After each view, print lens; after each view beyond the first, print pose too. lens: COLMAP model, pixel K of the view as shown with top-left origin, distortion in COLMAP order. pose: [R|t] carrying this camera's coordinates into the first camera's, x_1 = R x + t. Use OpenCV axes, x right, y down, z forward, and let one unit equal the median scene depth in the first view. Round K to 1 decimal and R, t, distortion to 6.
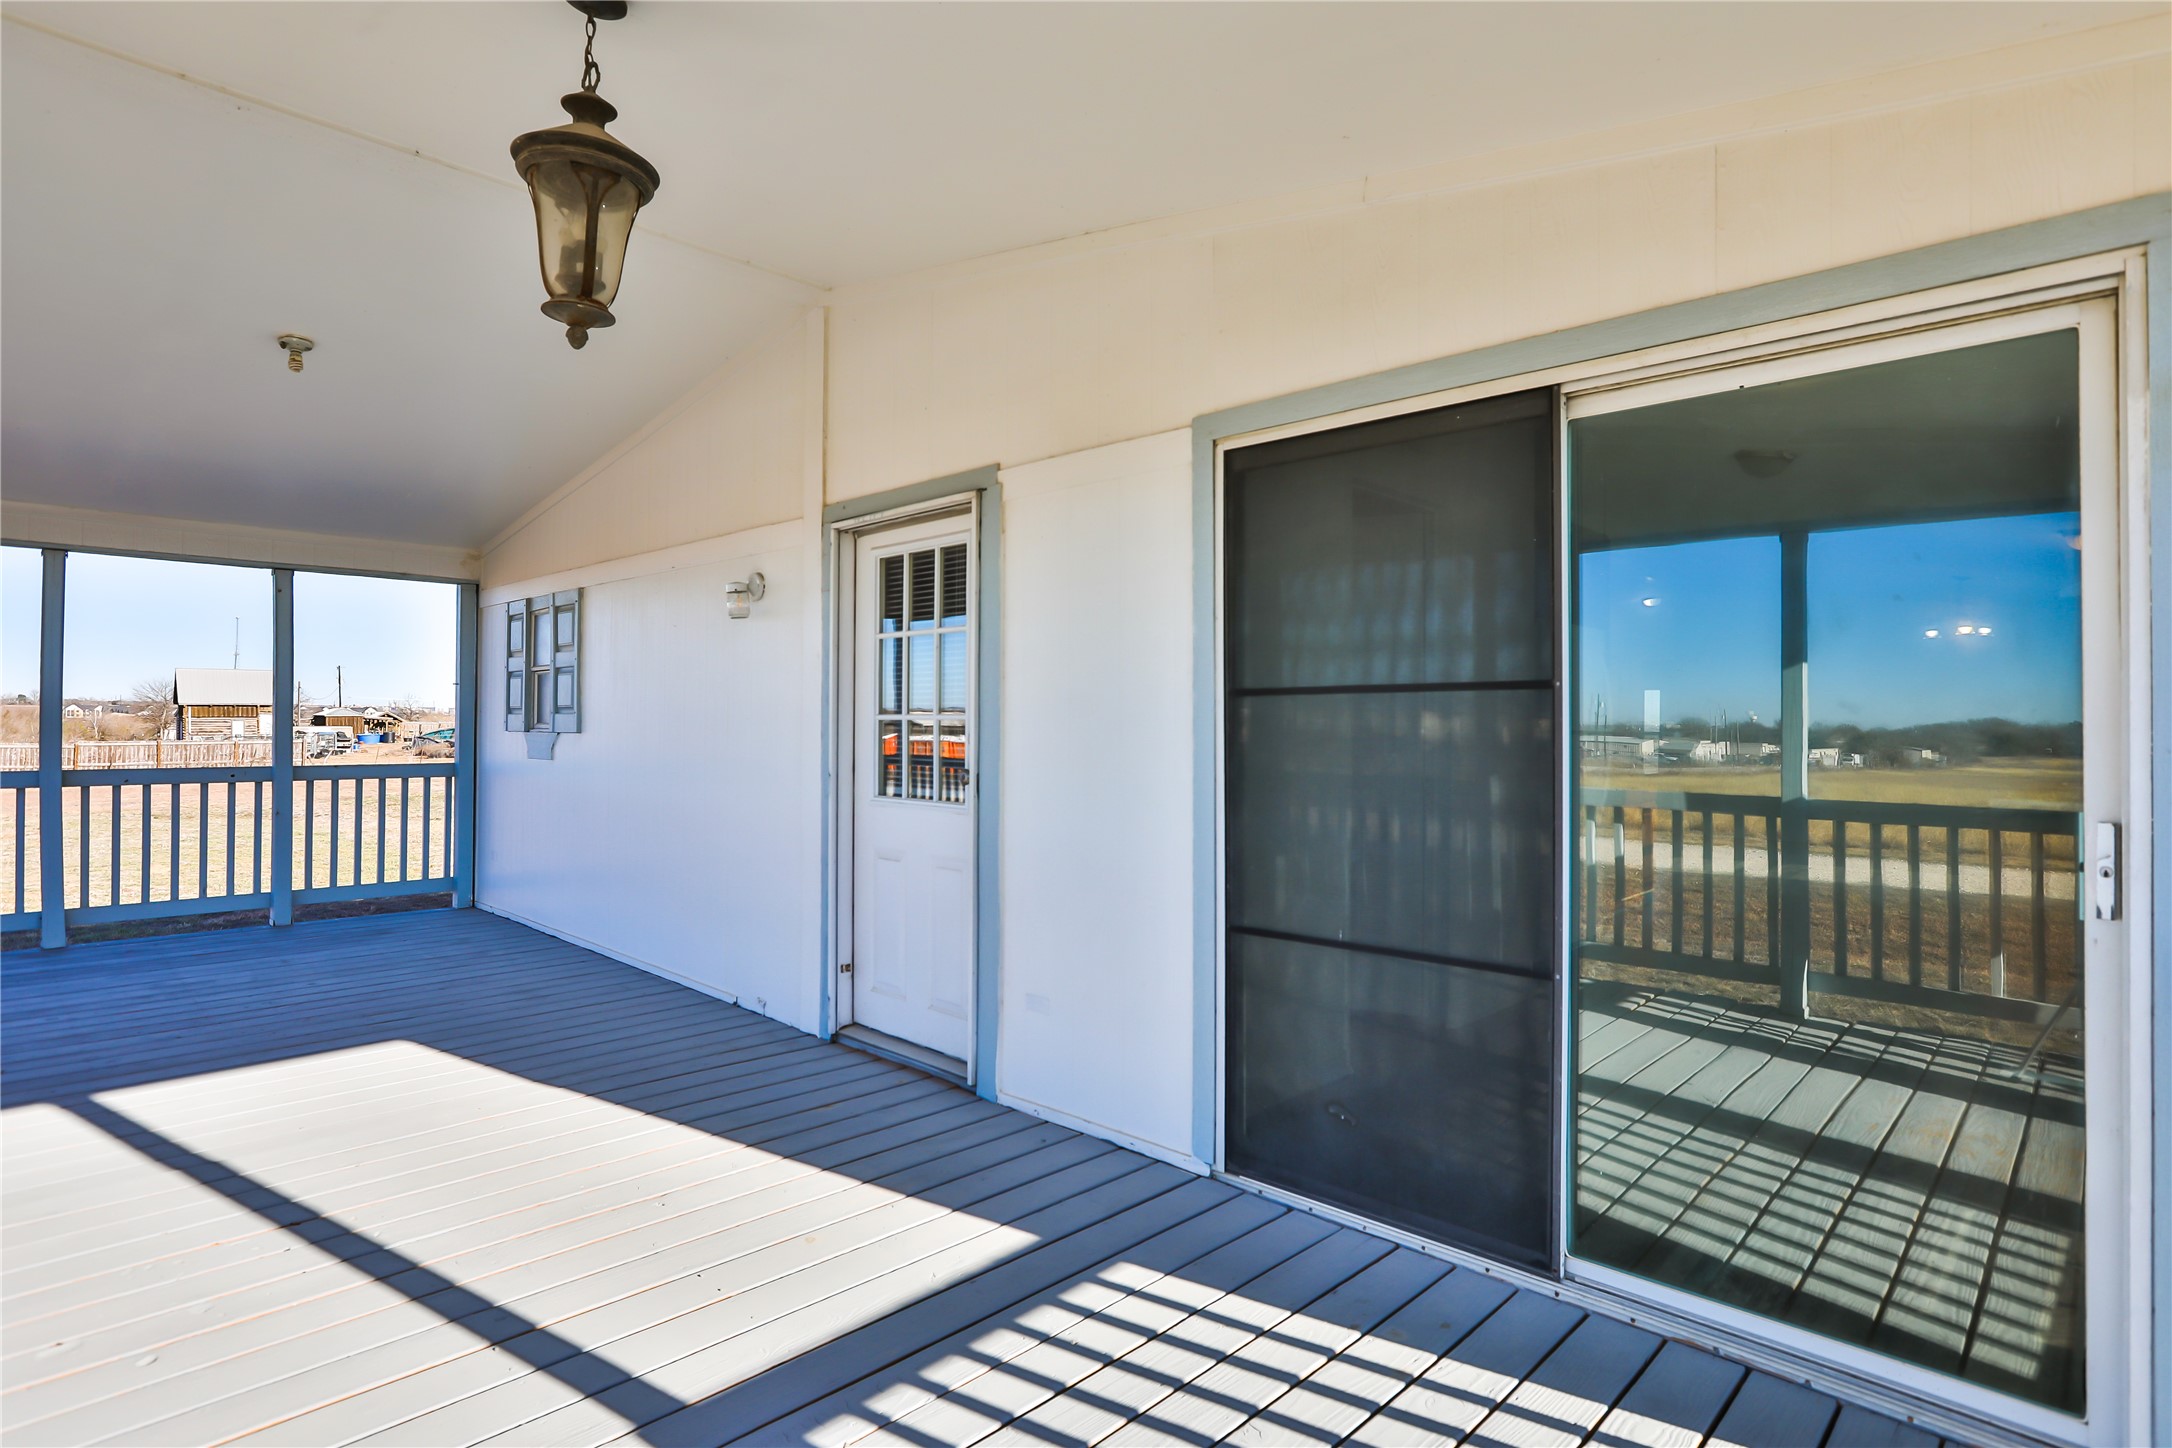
lens RADIAL K [[1114.0, 0, 1086.0], [0, 1114.0, 724.0], [0, 0, 1]] dist [0.001572, 0.000551]
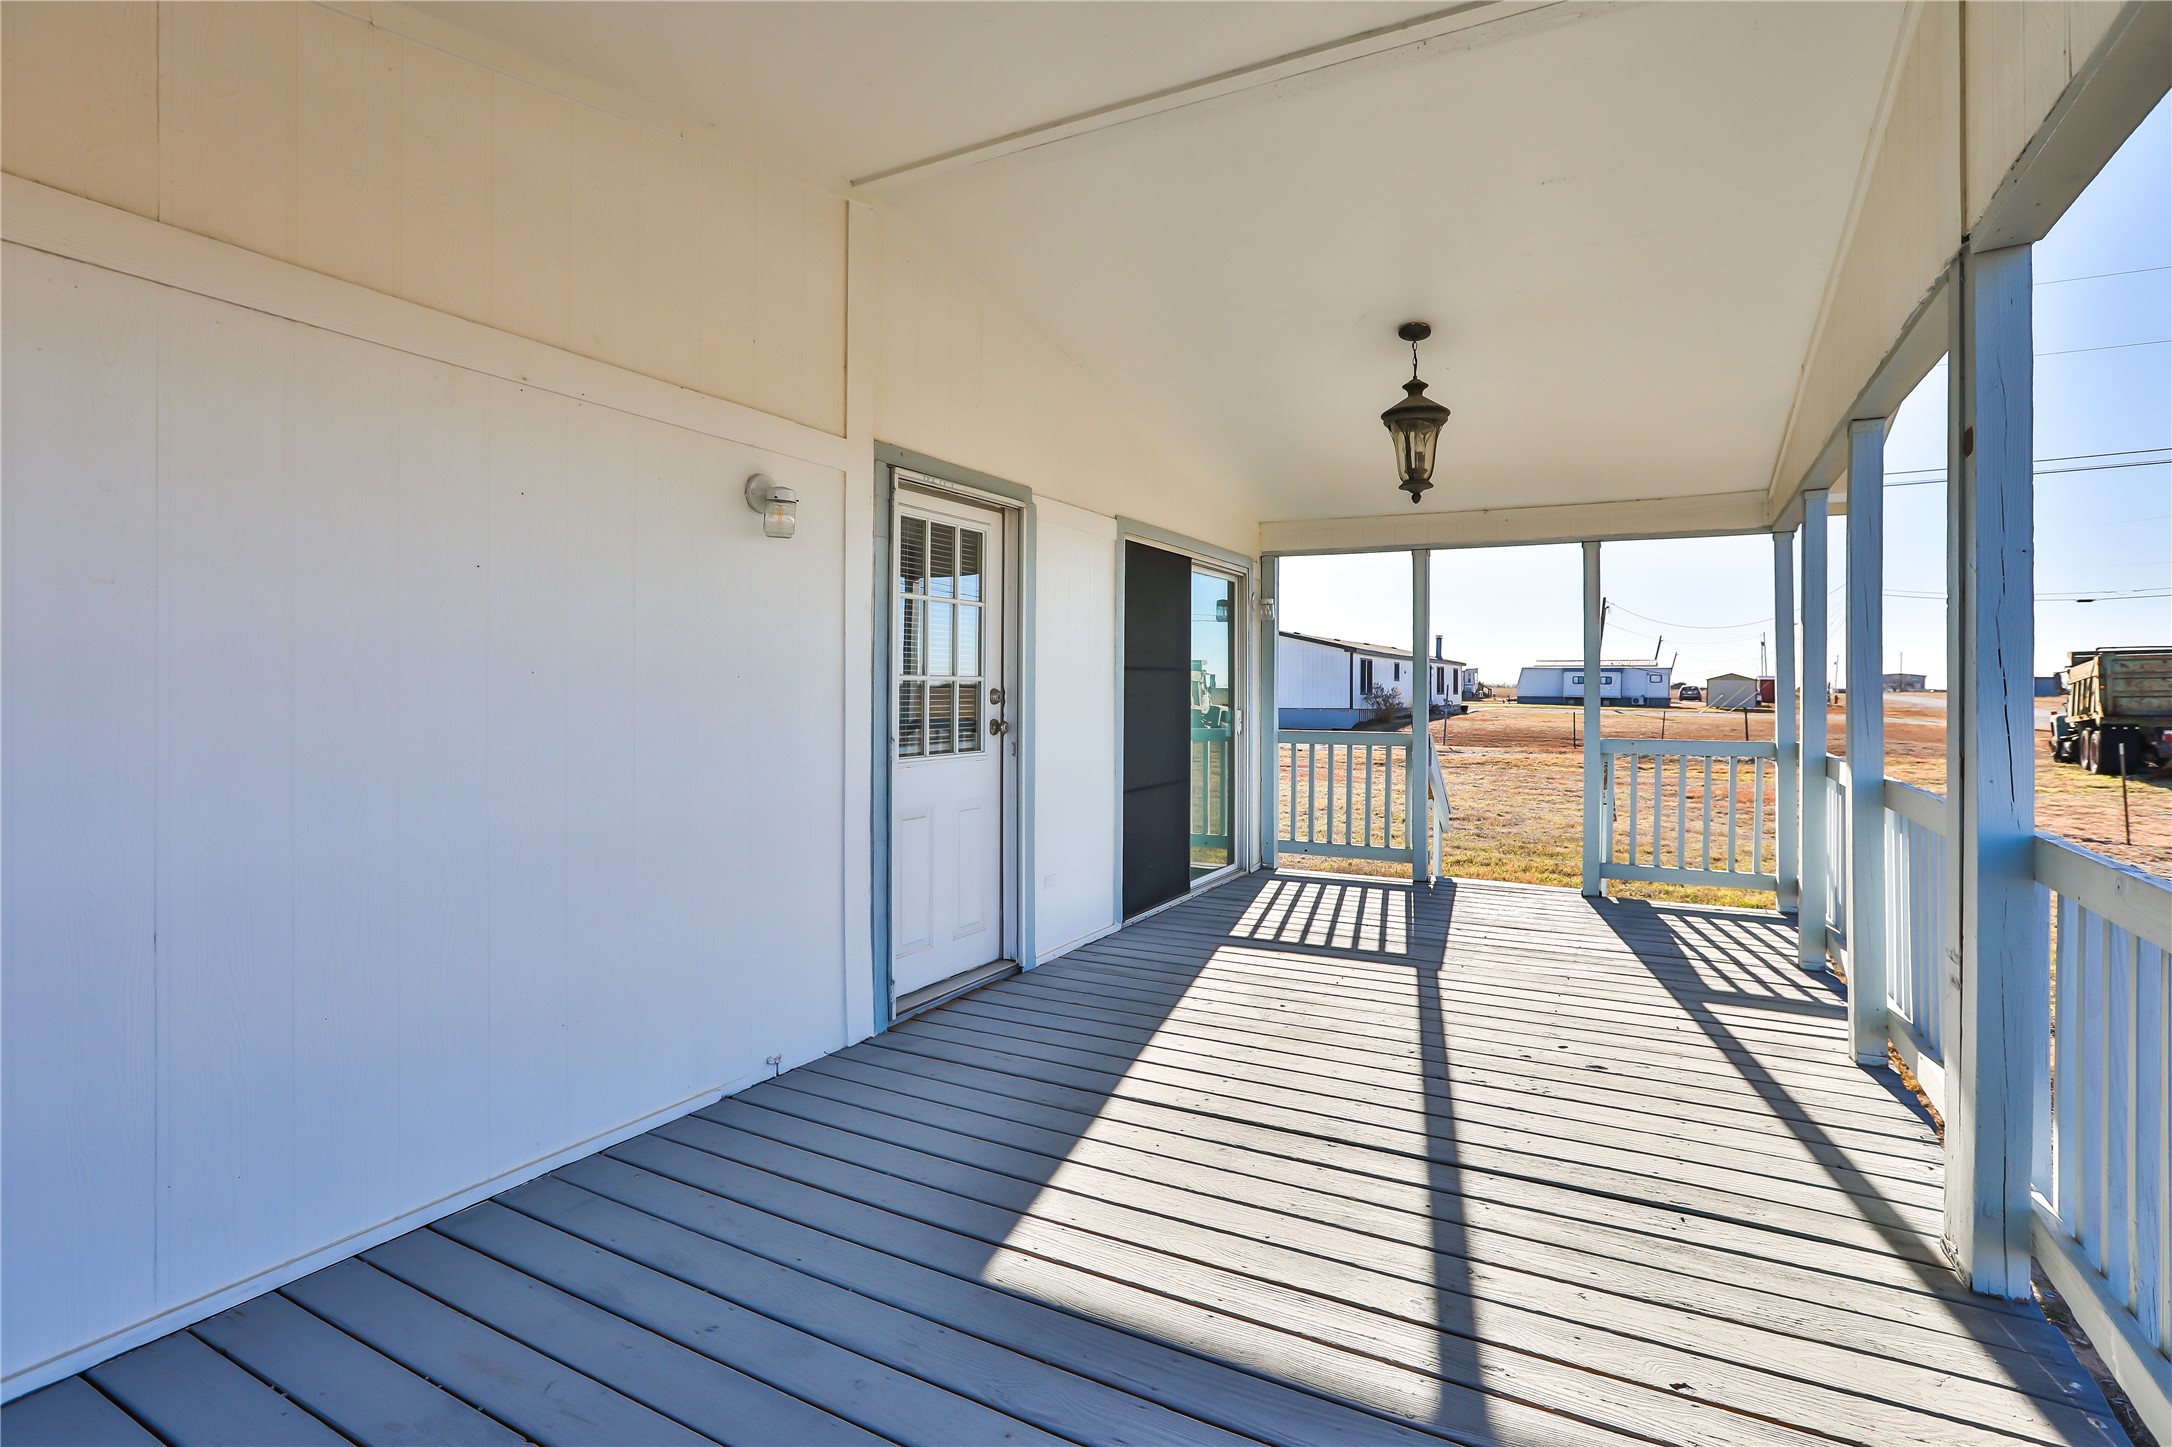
lens RADIAL K [[1060.8, 0, 1063.3], [0, 1060.8, 678.9], [0, 0, 1]] dist [-0.053235, 0.021753]
pose [[-0.243622, -0.002295, 0.969867, -1.176941], [-0.011535, 0.999933, -0.000531, -0.006395], [-0.969802, -0.011317, -0.243633, 1.140526]]
